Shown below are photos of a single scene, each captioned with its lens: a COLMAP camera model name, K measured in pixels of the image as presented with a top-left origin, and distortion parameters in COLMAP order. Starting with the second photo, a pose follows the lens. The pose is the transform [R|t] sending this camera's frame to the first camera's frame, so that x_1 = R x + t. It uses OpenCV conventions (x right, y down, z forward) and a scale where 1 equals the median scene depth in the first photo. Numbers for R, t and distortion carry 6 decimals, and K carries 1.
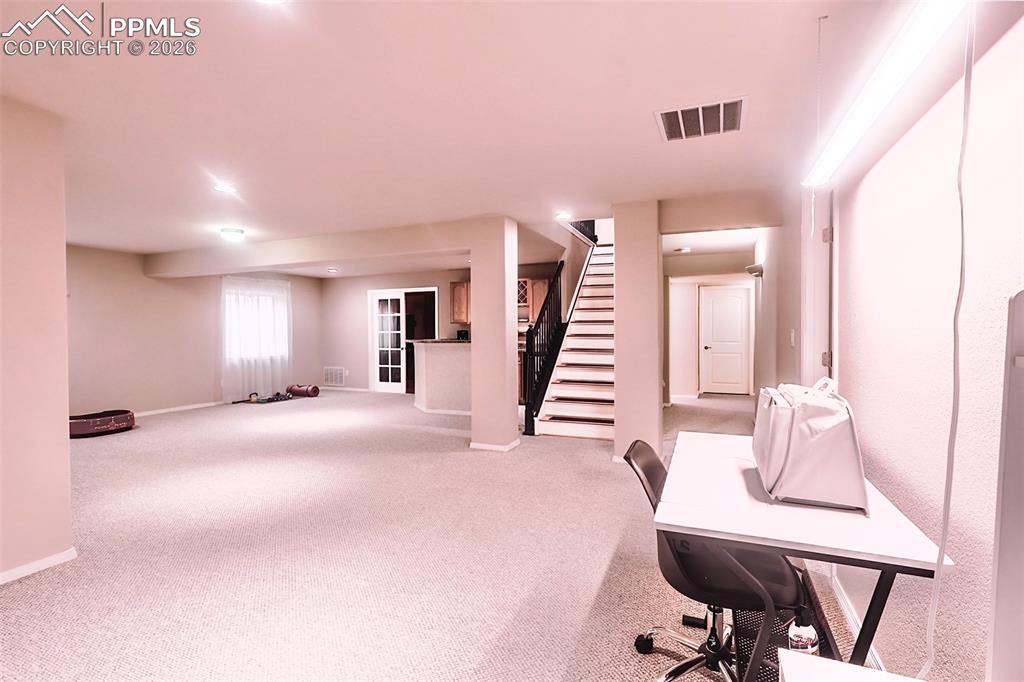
lens RADIAL K [[479.1, 0, 512.0], [0, 479.1, 341.0], [0, 0, 1]] dist [-0.001170, -0.000280]
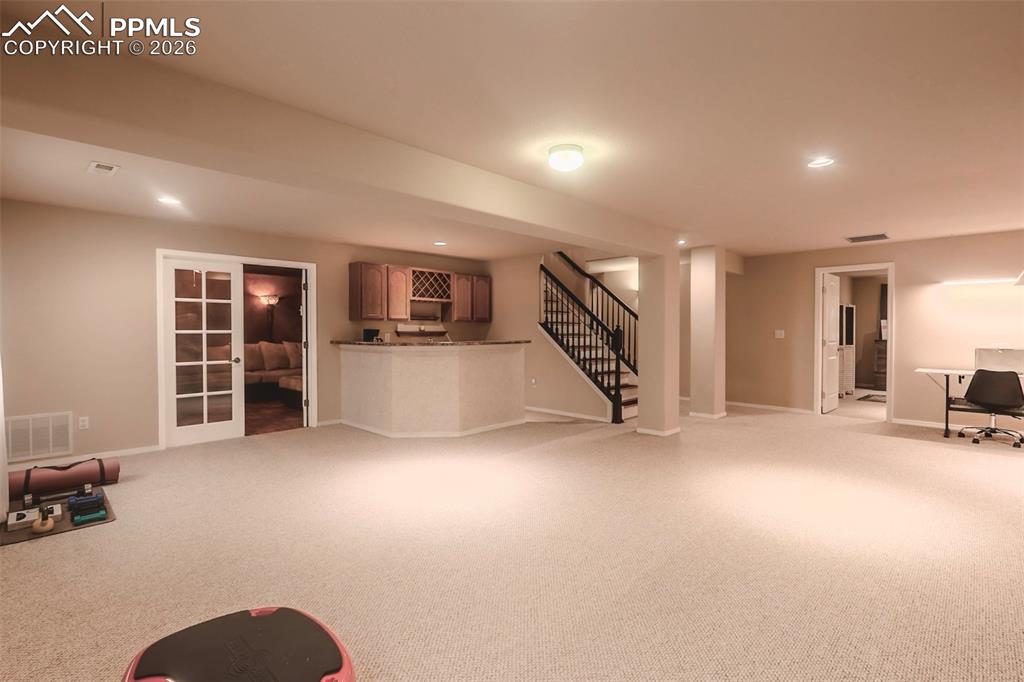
lens RADIAL K [[479.1, 0, 512.0], [0, 479.1, 341.0], [0, 0, 1]] dist [-0.001170, -0.000280]
pose [[0.363455, -0.017041, 0.931456, -0.642225], [0.017292, 0.999784, 0.011544, -0.008147], [-0.931451, 0.011911, 0.363671, 0.476721]]
